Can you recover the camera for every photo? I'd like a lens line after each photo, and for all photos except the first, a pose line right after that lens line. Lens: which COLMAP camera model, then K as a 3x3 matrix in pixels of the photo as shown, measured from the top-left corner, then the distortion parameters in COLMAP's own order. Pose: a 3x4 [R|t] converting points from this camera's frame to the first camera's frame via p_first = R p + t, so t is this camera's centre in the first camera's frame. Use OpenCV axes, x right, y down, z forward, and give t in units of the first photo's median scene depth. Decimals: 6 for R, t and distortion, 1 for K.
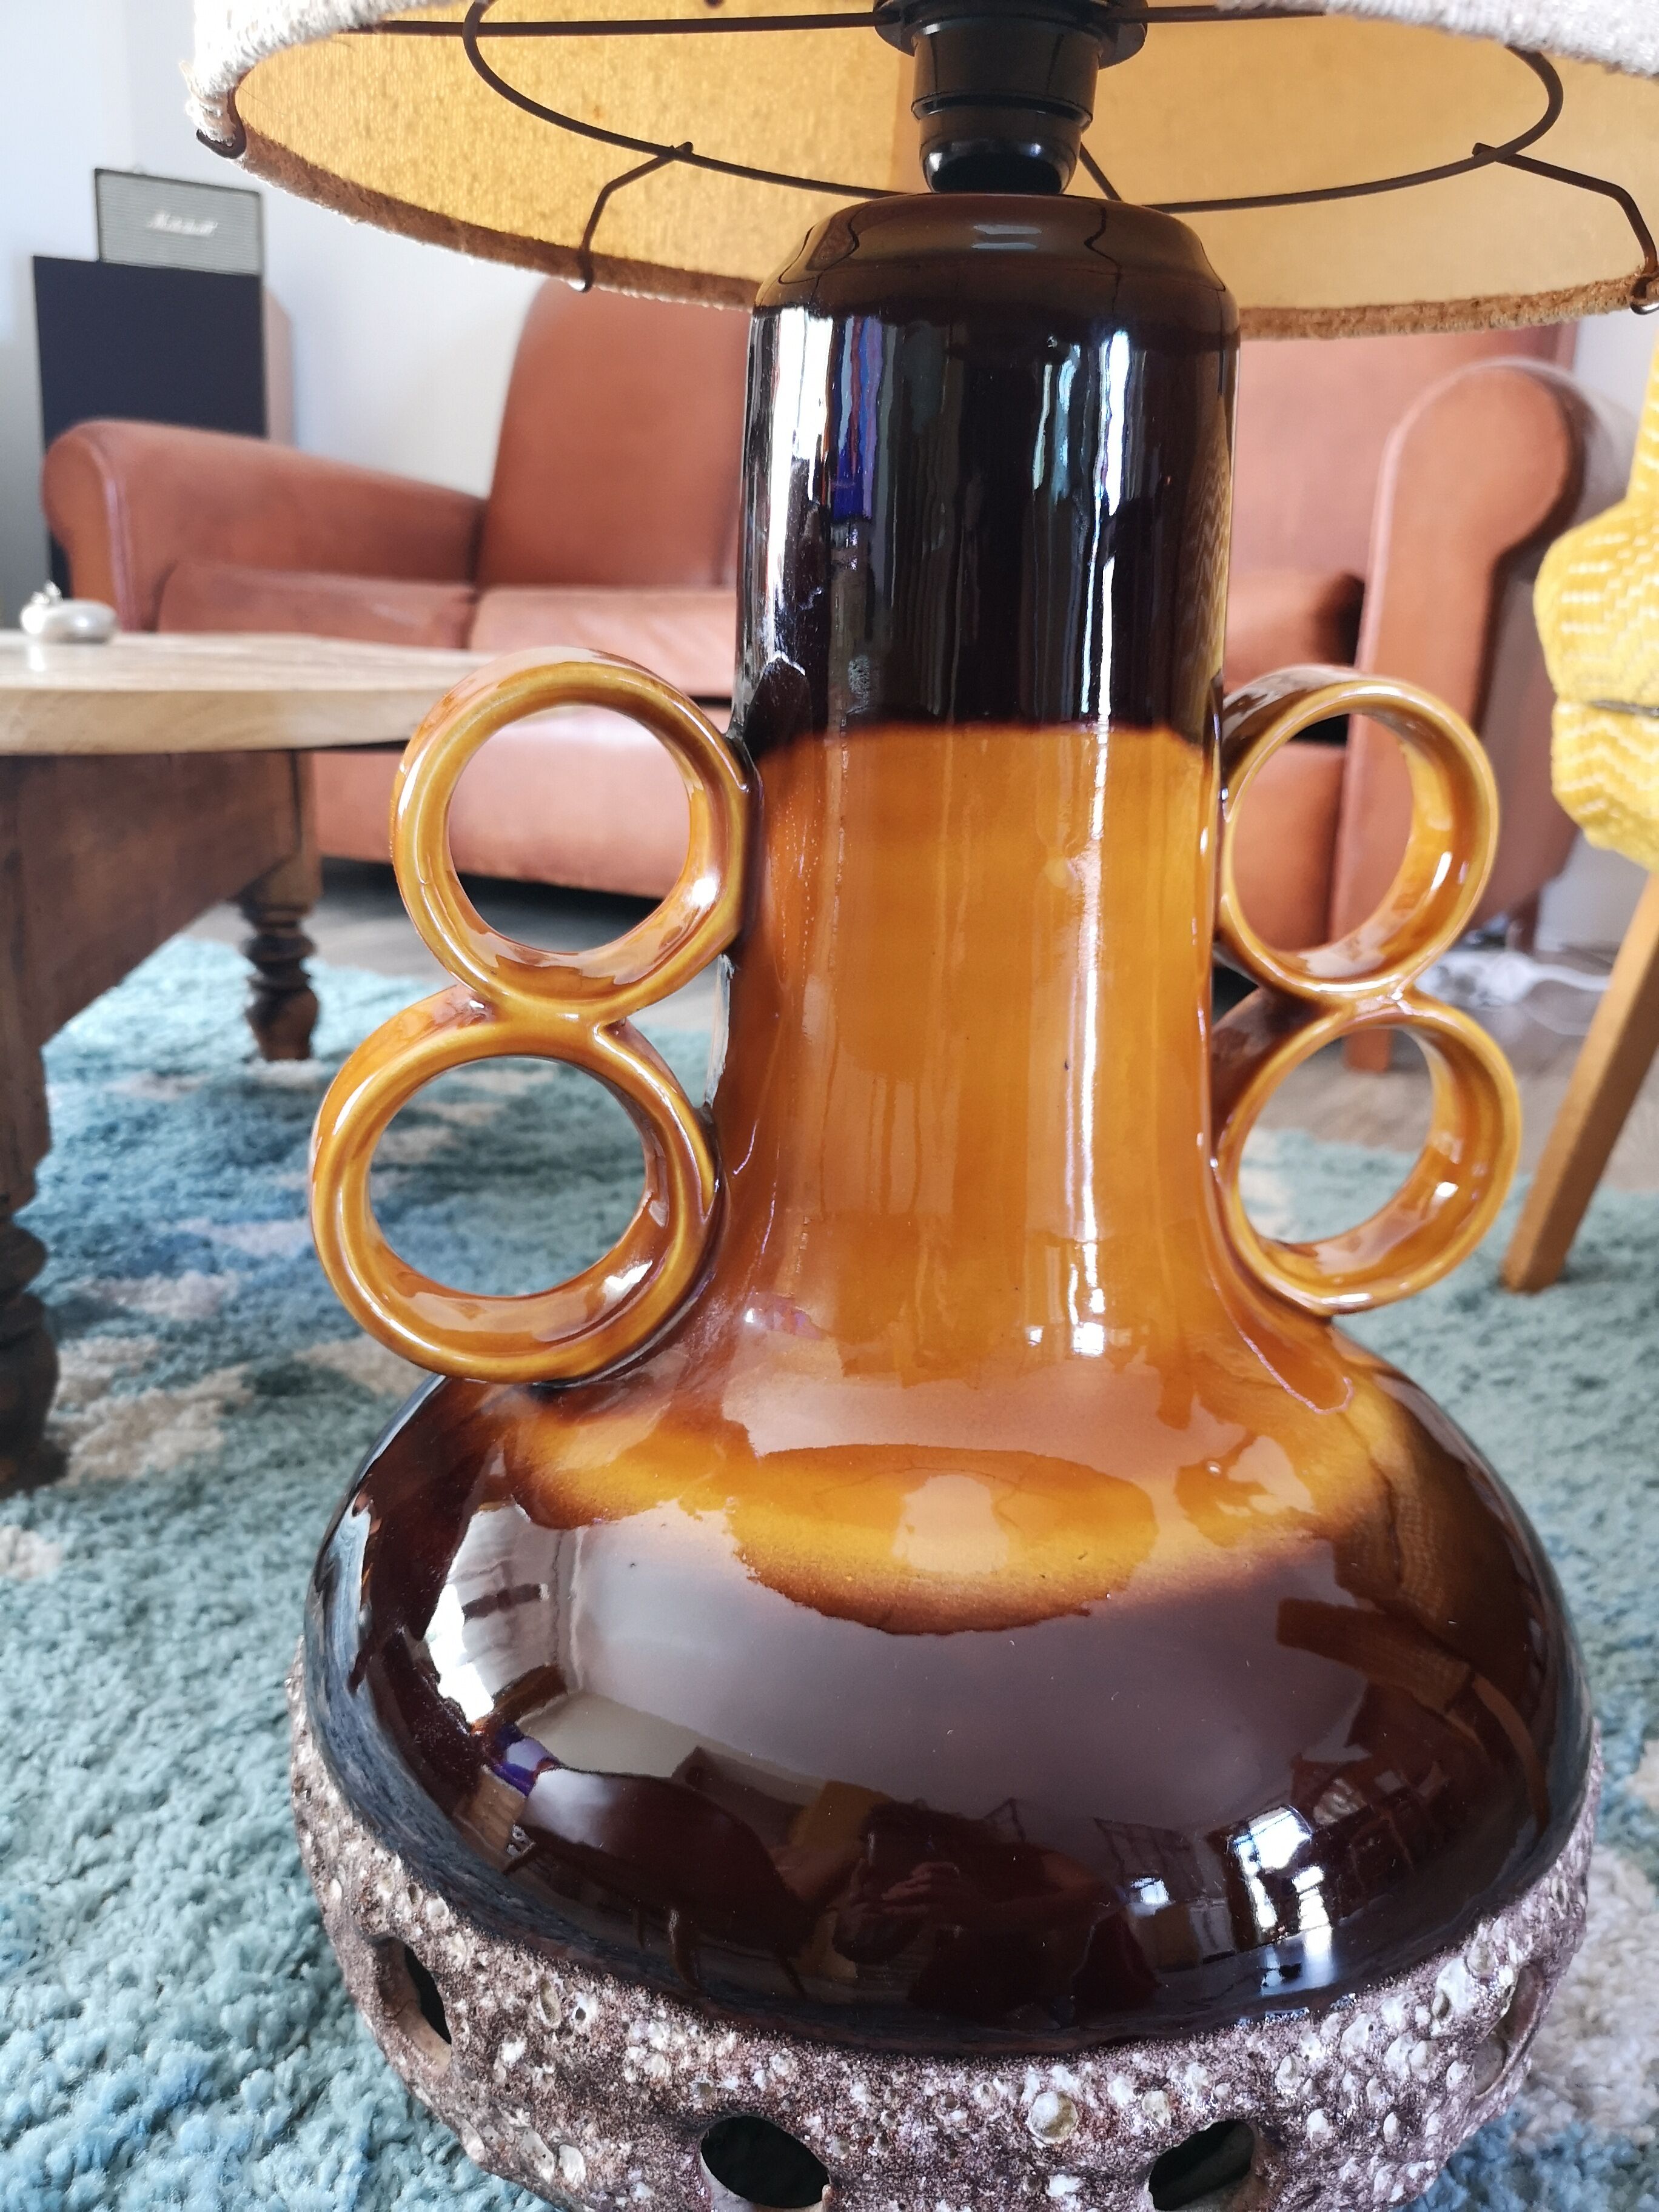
lens RADIAL K [[1743.4, 0, 830.4], [0, 1743.4, 1099.0], [0, 0, 1]] dist [0.031506, -0.044417]
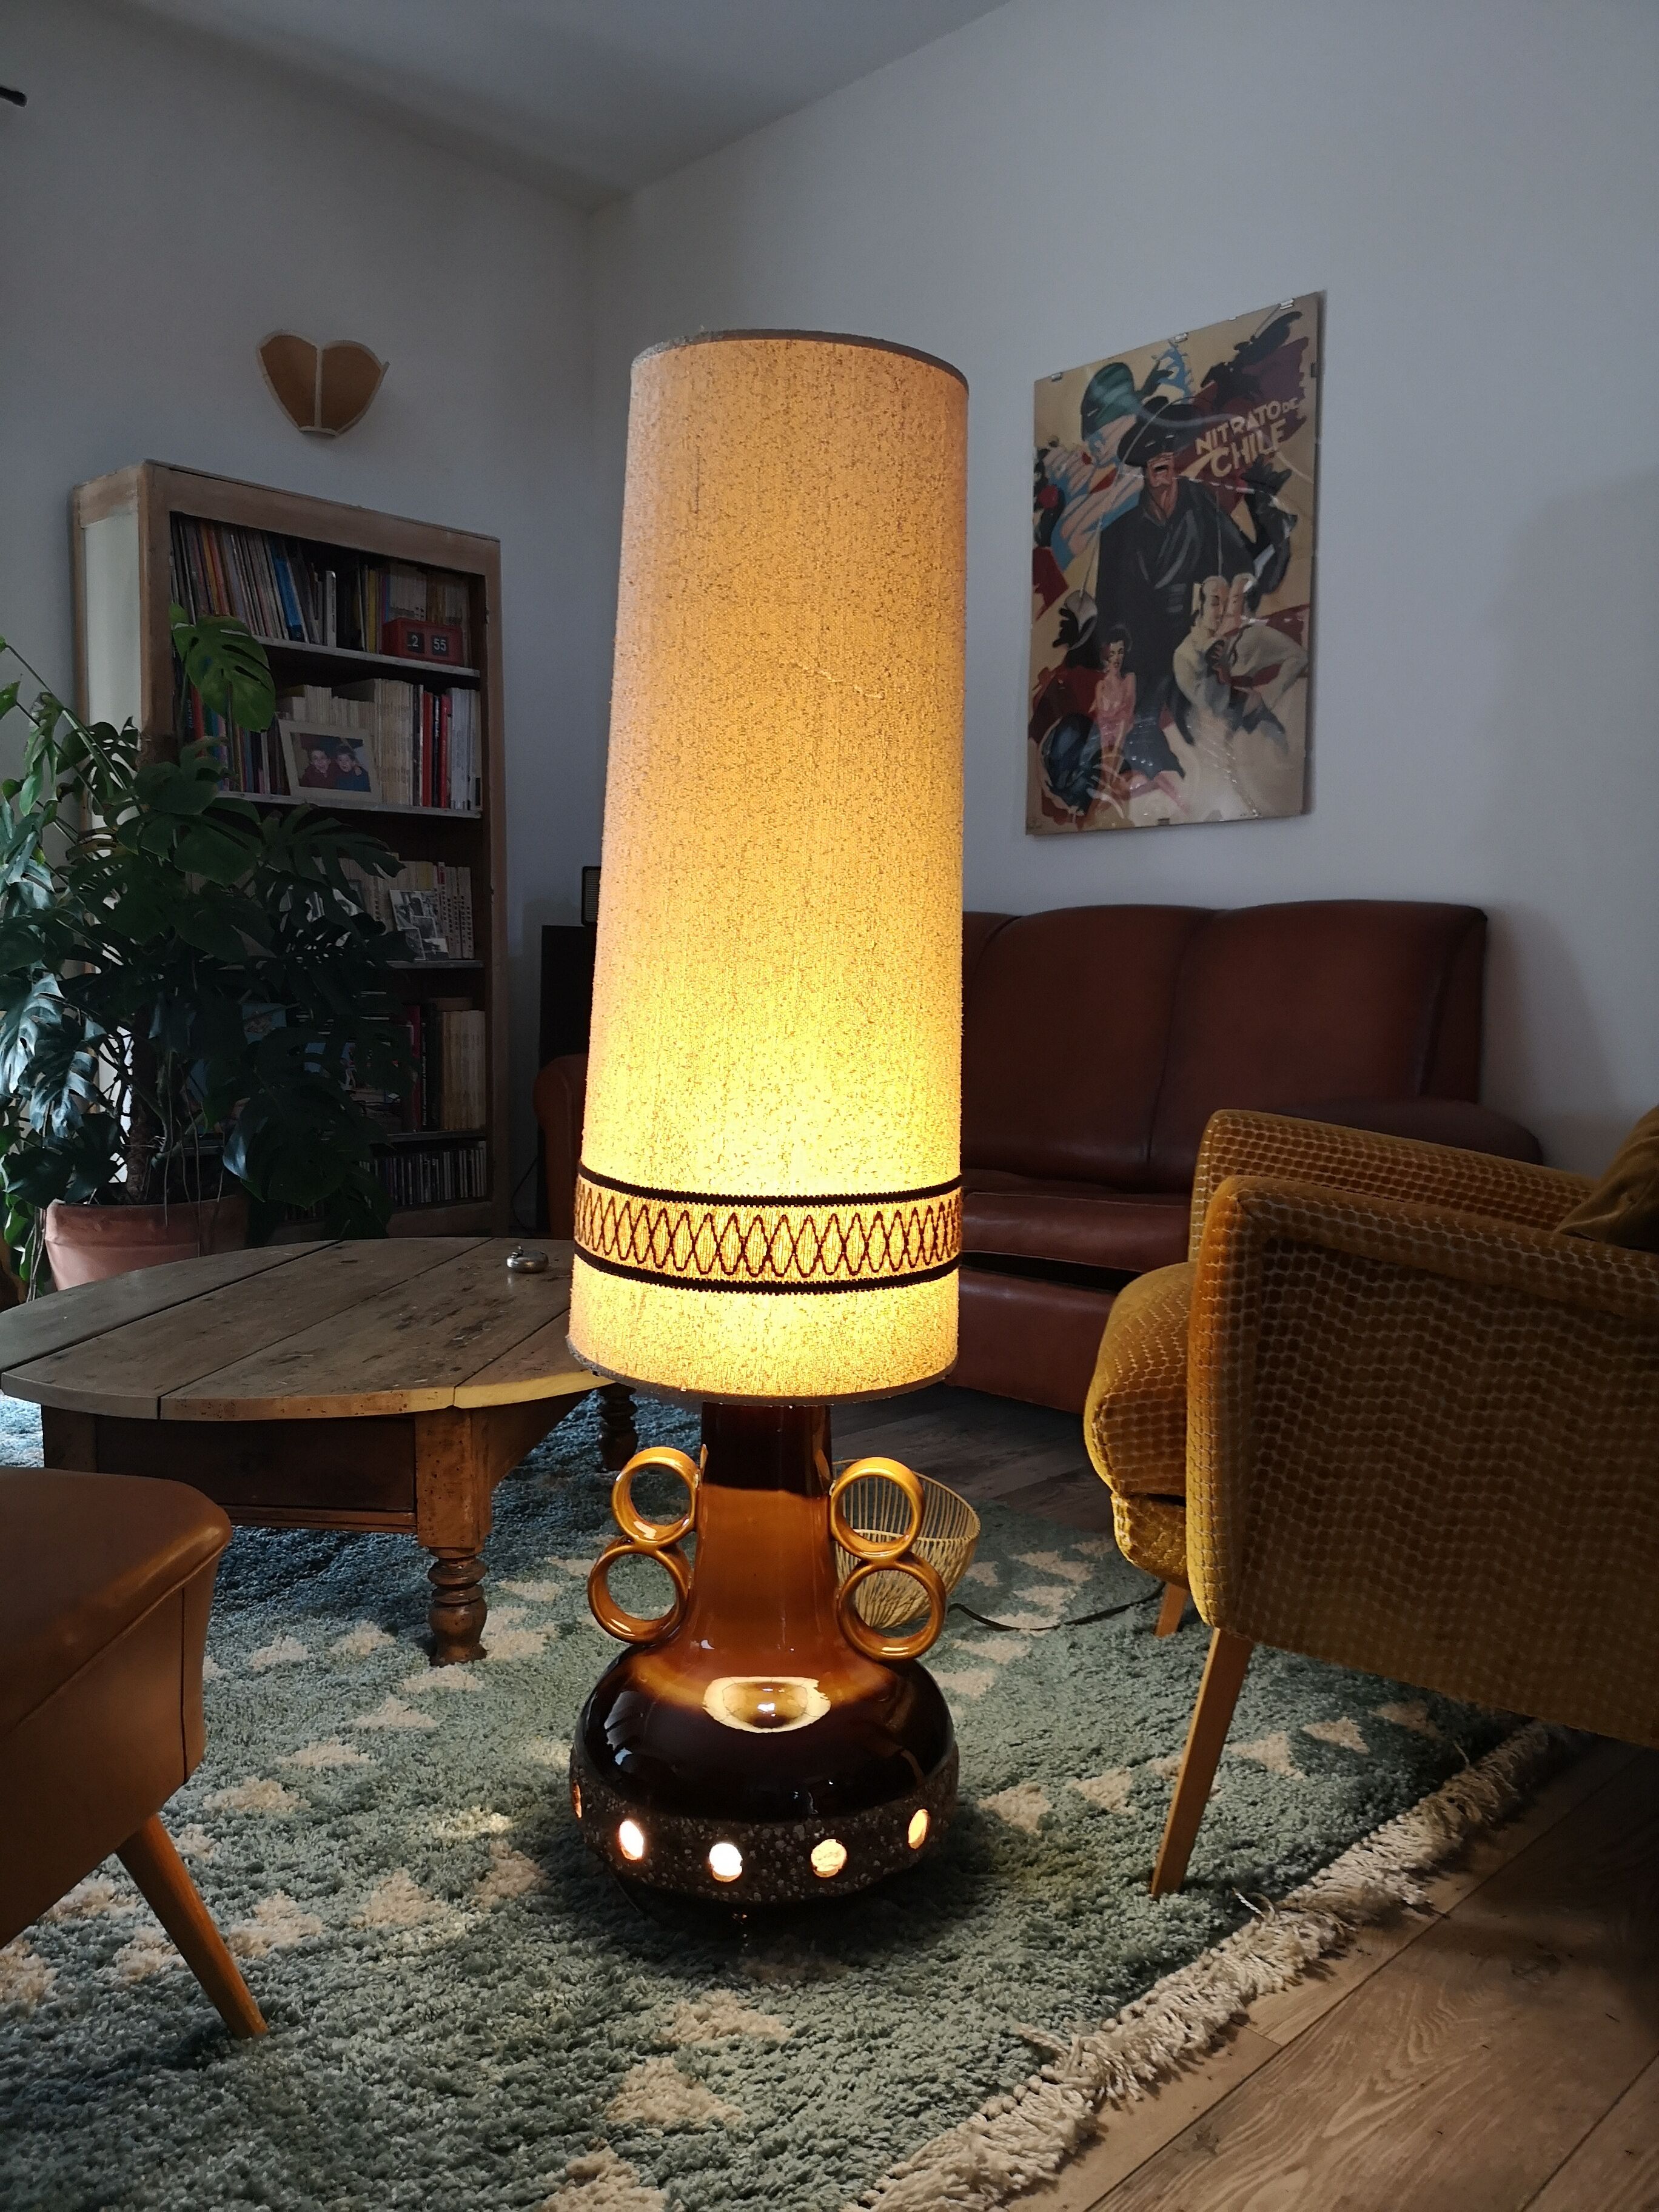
lens RADIAL K [[1743.4, 0, 828.5], [0, 1743.4, 1111.2], [0, 0, 1]] dist [0.031506, -0.044417]
pose [[0.967125, -0.004366, -0.254264, 0.506391], [-0.041690, 0.983603, -0.175462, -0.104293], [0.250861, 0.180294, 0.951085, -1.047802]]
